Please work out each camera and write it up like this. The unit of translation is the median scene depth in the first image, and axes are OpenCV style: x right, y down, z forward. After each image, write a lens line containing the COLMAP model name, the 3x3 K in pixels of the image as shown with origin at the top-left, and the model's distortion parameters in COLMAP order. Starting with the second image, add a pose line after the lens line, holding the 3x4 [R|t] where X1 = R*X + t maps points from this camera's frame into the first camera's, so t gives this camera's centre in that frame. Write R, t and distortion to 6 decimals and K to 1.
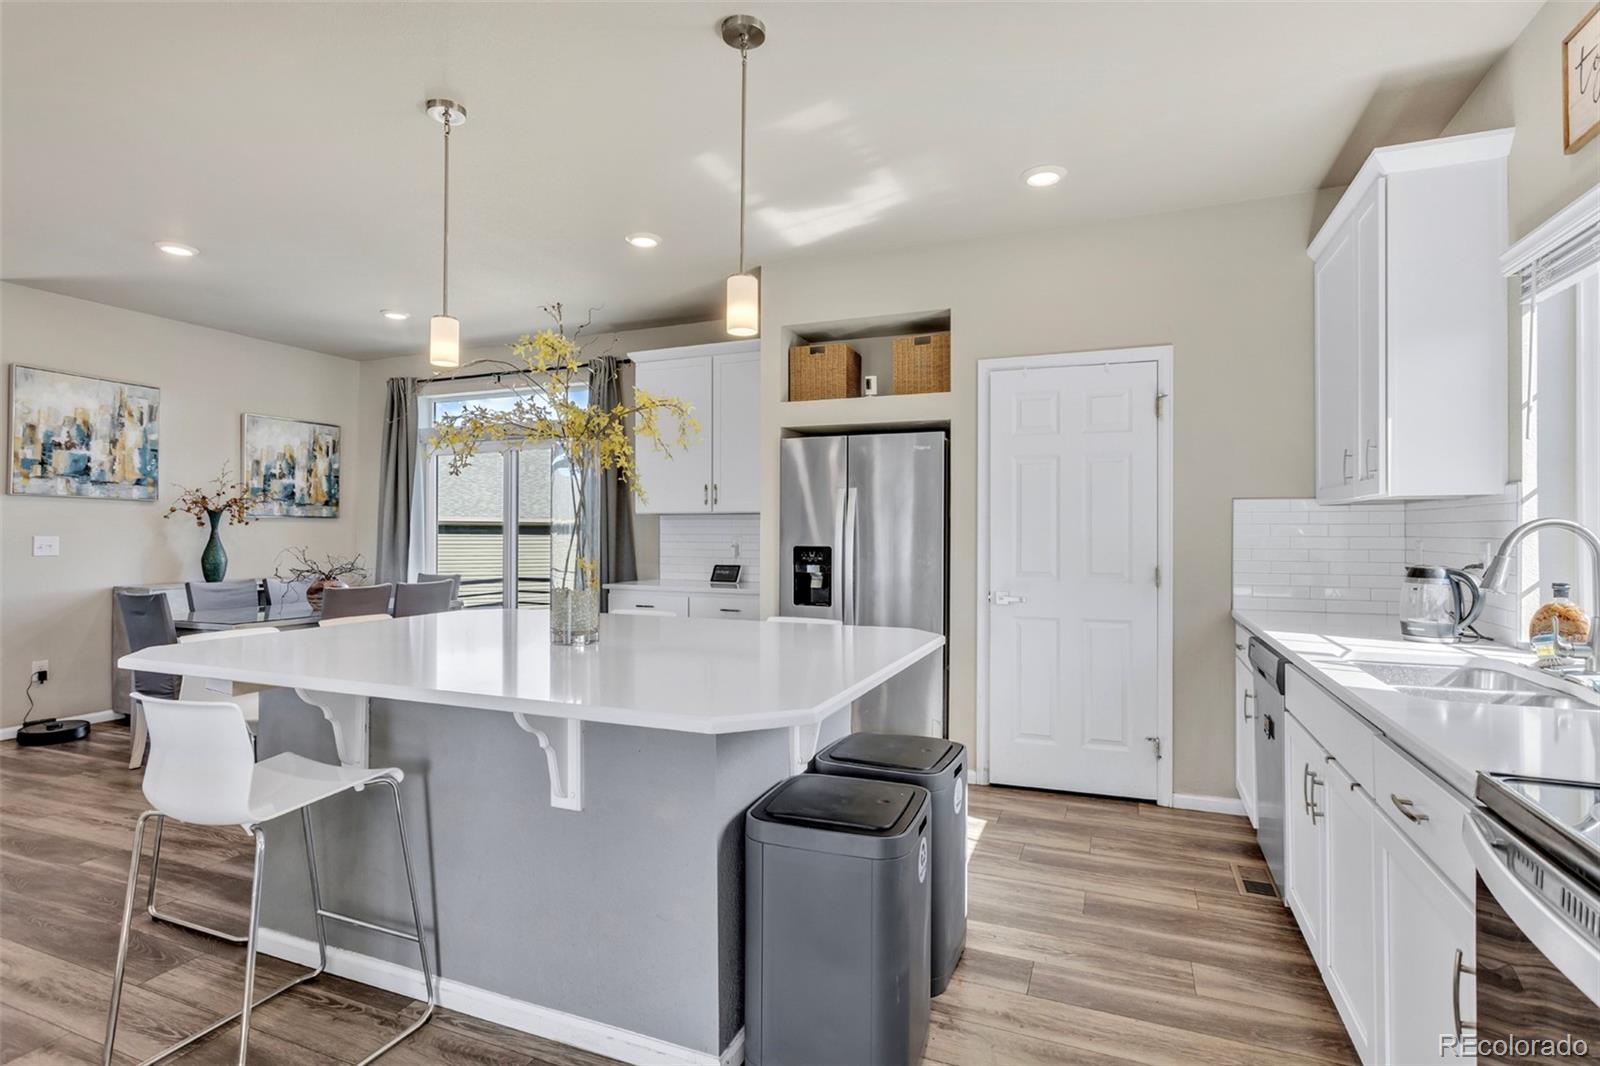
lens RADIAL K [[802.2, 0, 801.1], [0, 802.2, 523.5], [0, 0, 1]] dist [-0.006696, 0.006049]
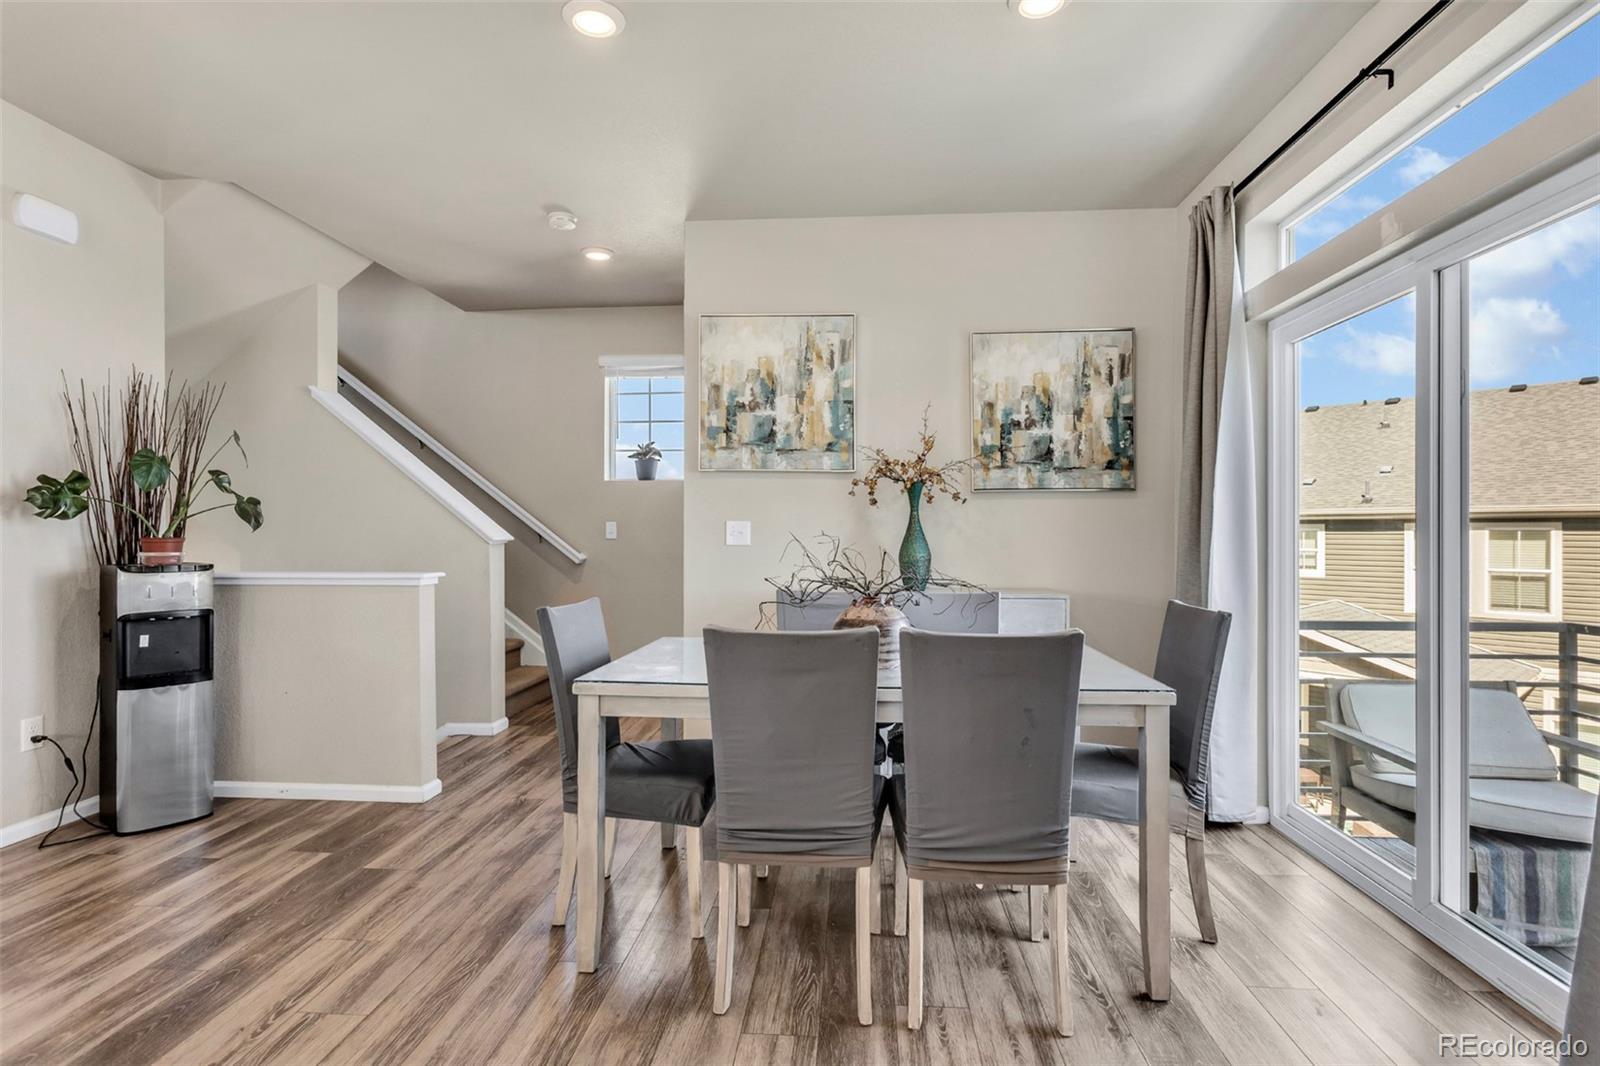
lens RADIAL K [[795.4, 0, 811.6], [0, 795.4, 536.7], [0, 0, 1]] dist [-0.002771, 0.000272]
pose [[0.318098, 0.002849, -0.948054, -0.151346], [0.010044, 0.999929, 0.006375, 0.027327], [0.948005, -0.011550, 0.318047, 0.807168]]
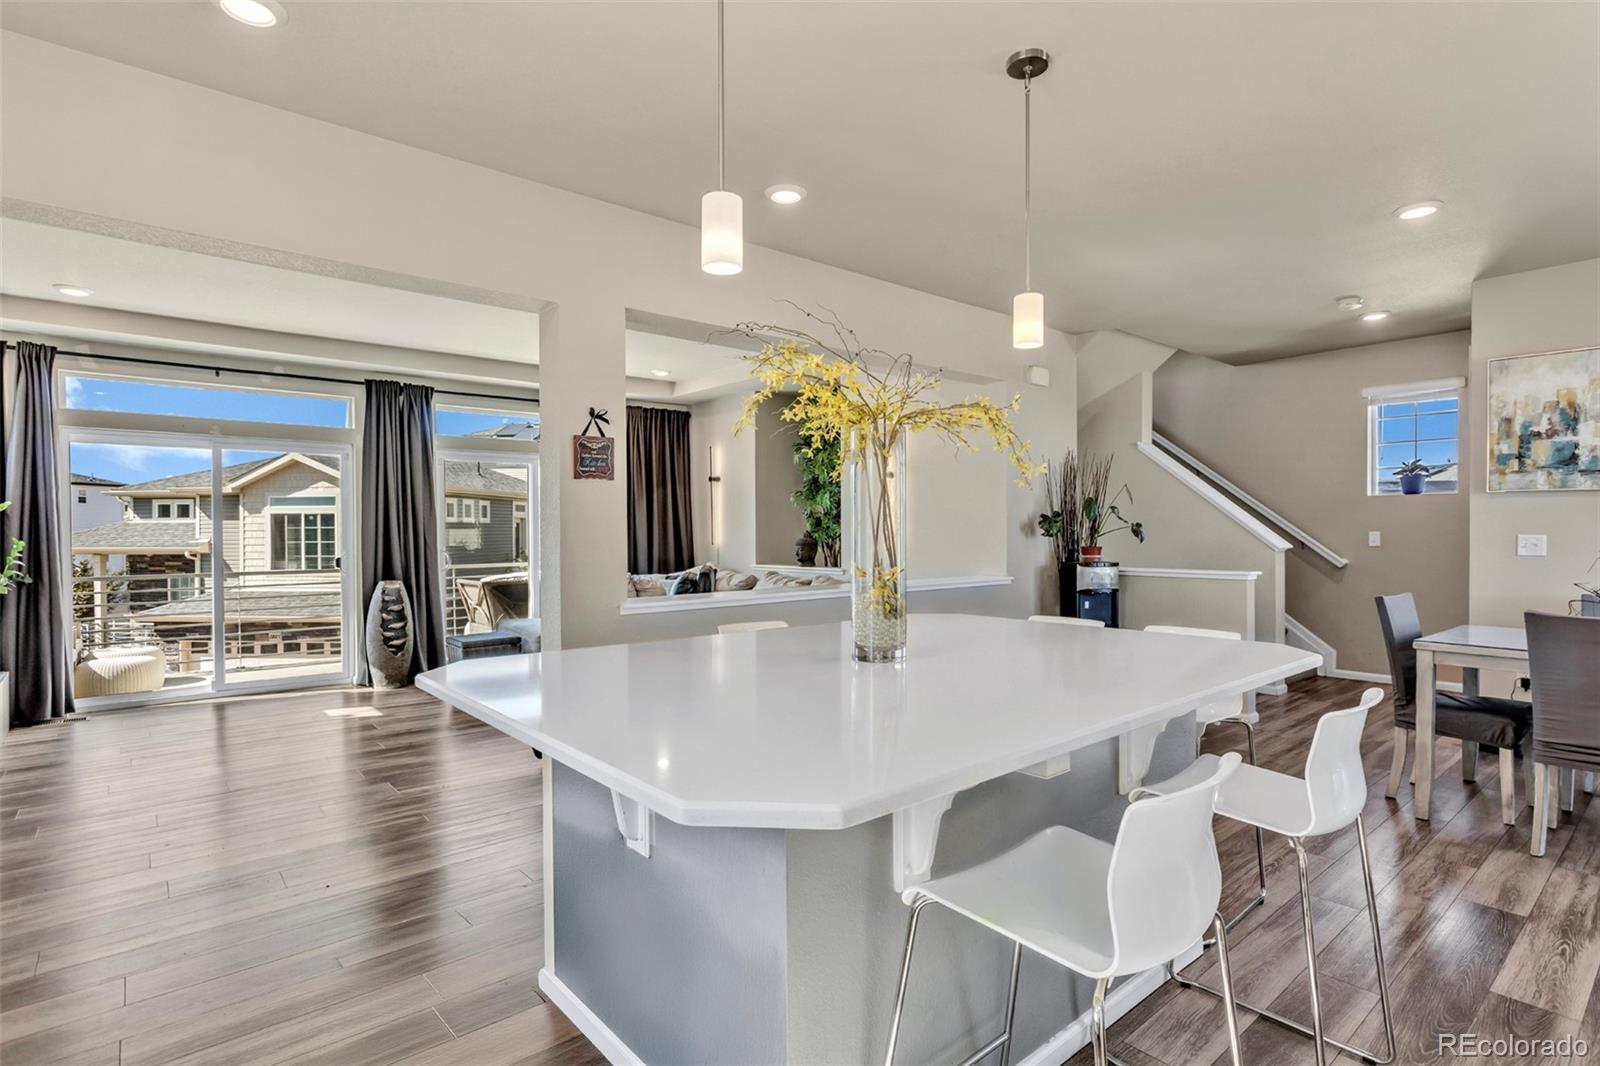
lens RADIAL K [[802.2, 0, 802.1], [0, 802.2, 541.0], [0, 0, 1]] dist [-0.006696, 0.006049]
pose [[-0.460433, 0.009964, -0.887639, 0.271041], [0.012409, 0.999912, 0.004787, 0.008390], [0.887608, -0.008810, -0.460516, 0.671005]]
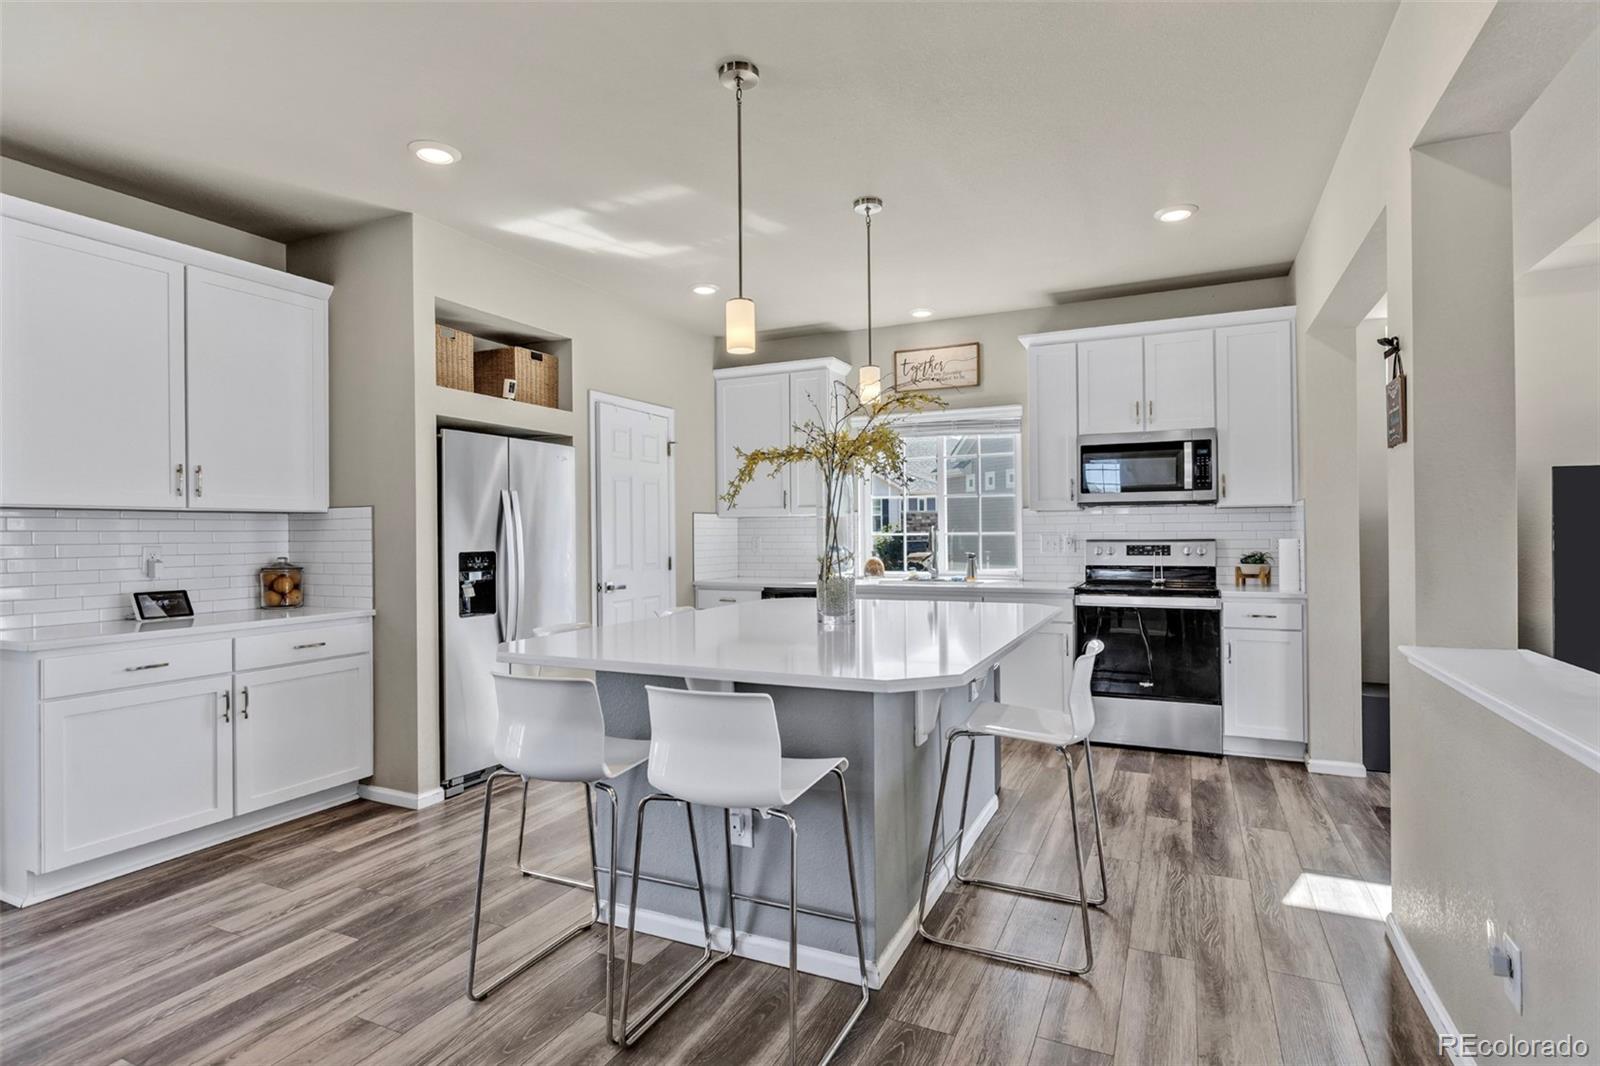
lens RADIAL K [[802.2, 0, 812.5], [0, 802.2, 535.6], [0, 0, 1]] dist [-0.006696, 0.006049]
pose [[0.039365, -0.007108, 0.999200, -0.787255], [-0.000642, 0.999974, 0.007139, 0.003137], [-0.999225, -0.000922, 0.039359, 0.511437]]
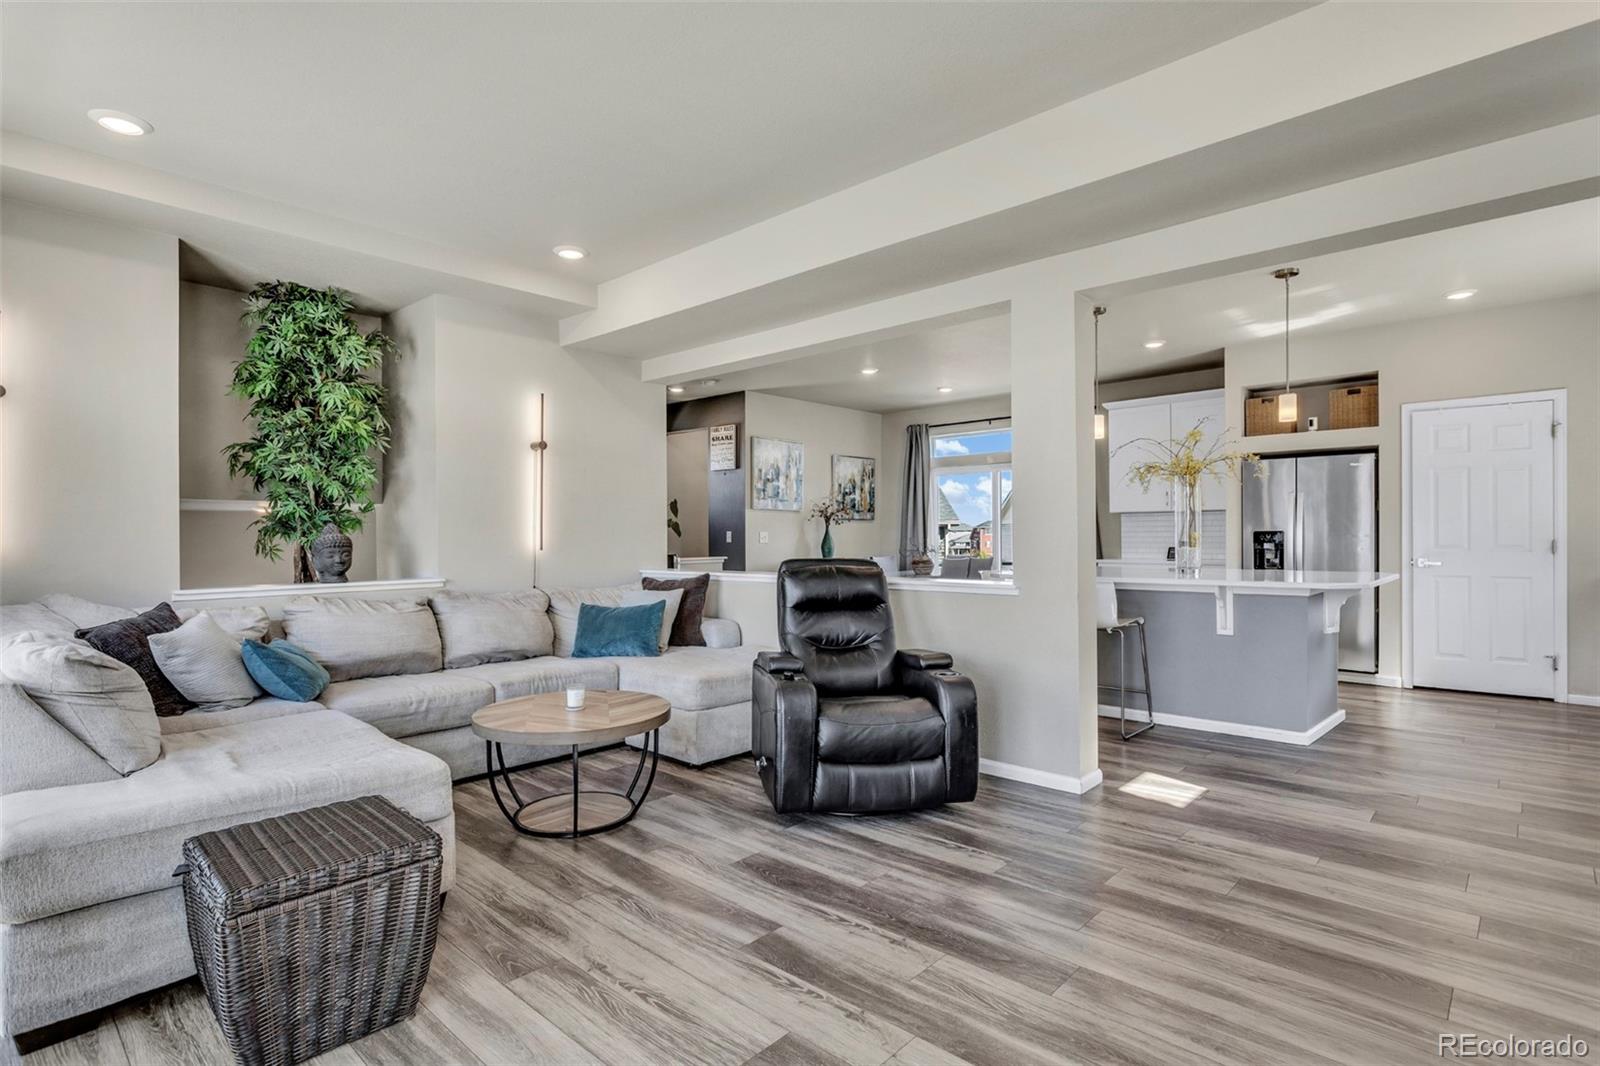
lens RADIAL K [[802.2, 0, 790.7], [0, 802.2, 537.1], [0, 0, 1]] dist [-0.006696, 0.006049]
pose [[0.935404, -0.009250, -0.353461, -0.254088], [0.013881, 0.999848, 0.010570, 0.010200], [0.353309, -0.014794, 0.935390, -0.640614]]
